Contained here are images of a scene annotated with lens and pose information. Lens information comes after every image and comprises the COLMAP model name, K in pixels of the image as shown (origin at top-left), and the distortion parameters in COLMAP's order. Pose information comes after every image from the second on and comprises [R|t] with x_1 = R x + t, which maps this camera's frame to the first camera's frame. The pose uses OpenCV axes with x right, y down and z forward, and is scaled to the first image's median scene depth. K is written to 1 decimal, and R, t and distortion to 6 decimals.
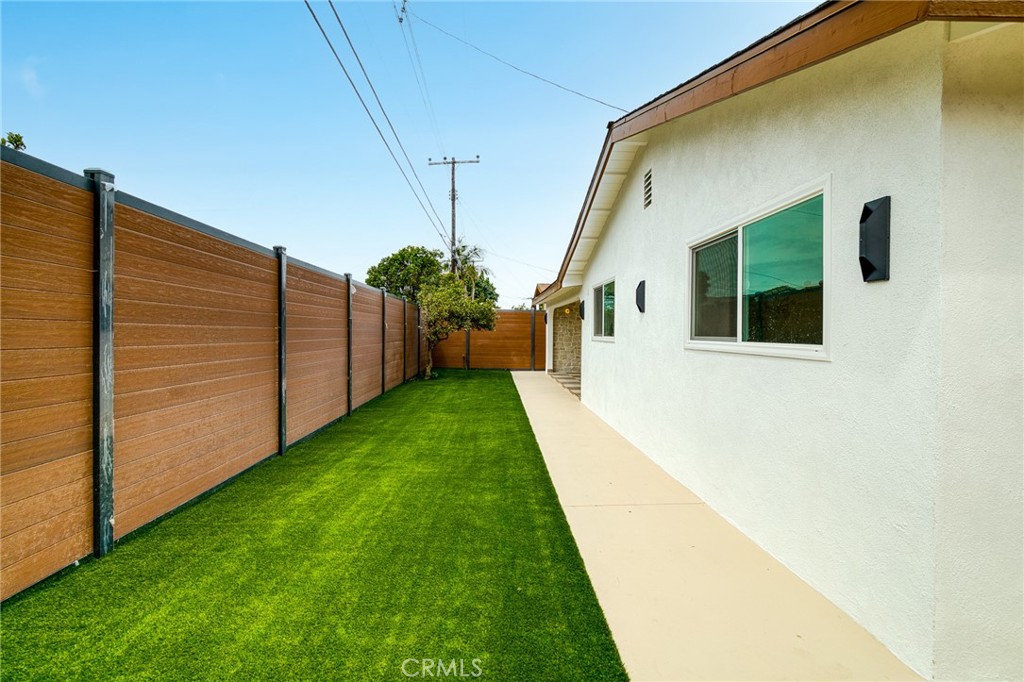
lens RADIAL K [[471.0, 0, 506.7], [0, 471.0, 332.0], [0, 0, 1]] dist [-0.009144, 0.007766]
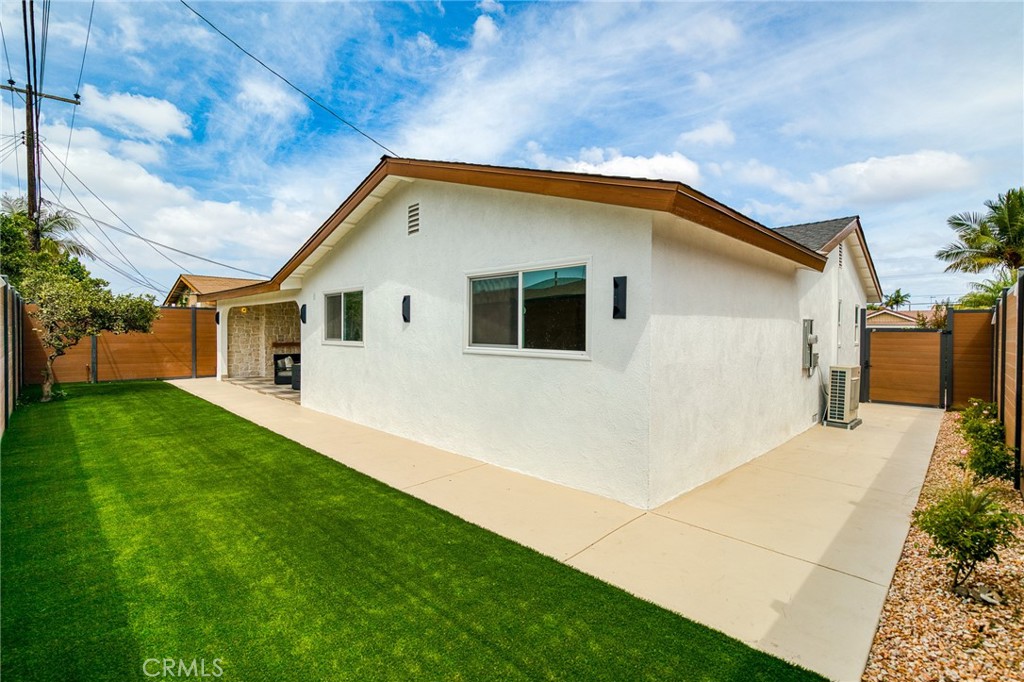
lens RADIAL K [[471.0, 0, 506.7], [0, 471.0, 332.0], [0, 0, 1]] dist [-0.009144, 0.007766]
pose [[0.723144, -0.008251, 0.690648, -0.474976], [0.001342, 0.999944, 0.010541, -0.039577], [-0.690696, -0.006696, 0.723115, -0.043309]]
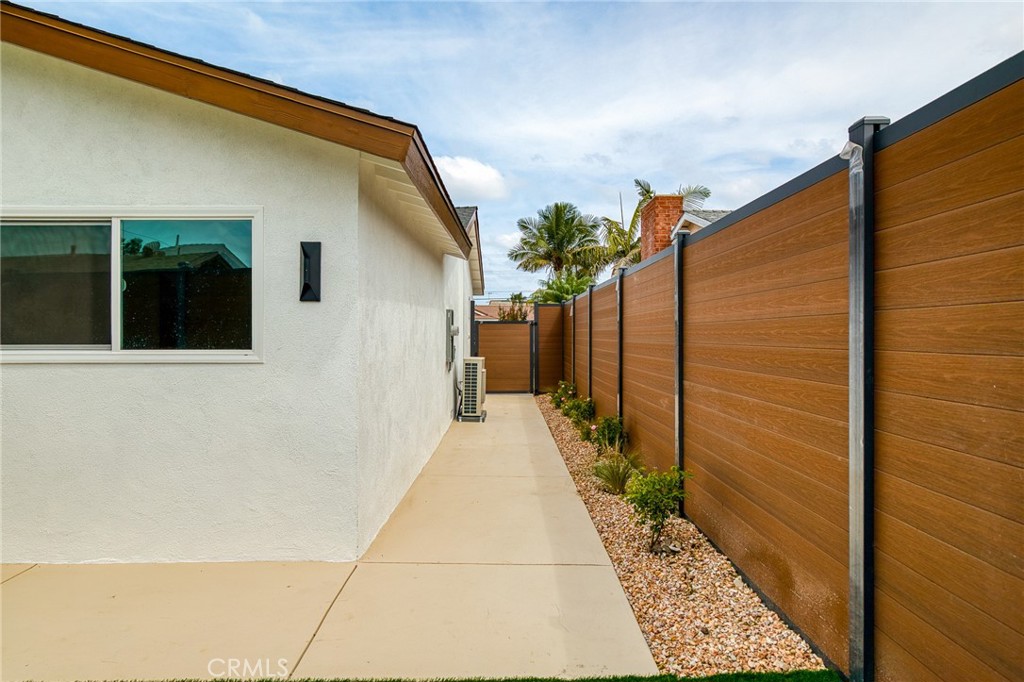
lens RADIAL K [[584.0, 0, 511.2], [0, 584.0, 325.5], [0, 0, 1]] dist [0.003600, 0.000286]
pose [[0.021948, -0.008526, 0.999723, -0.480496], [0.002108, 0.999962, 0.008482, -0.027390], [-0.999757, 0.001921, 0.021965, 0.202625]]
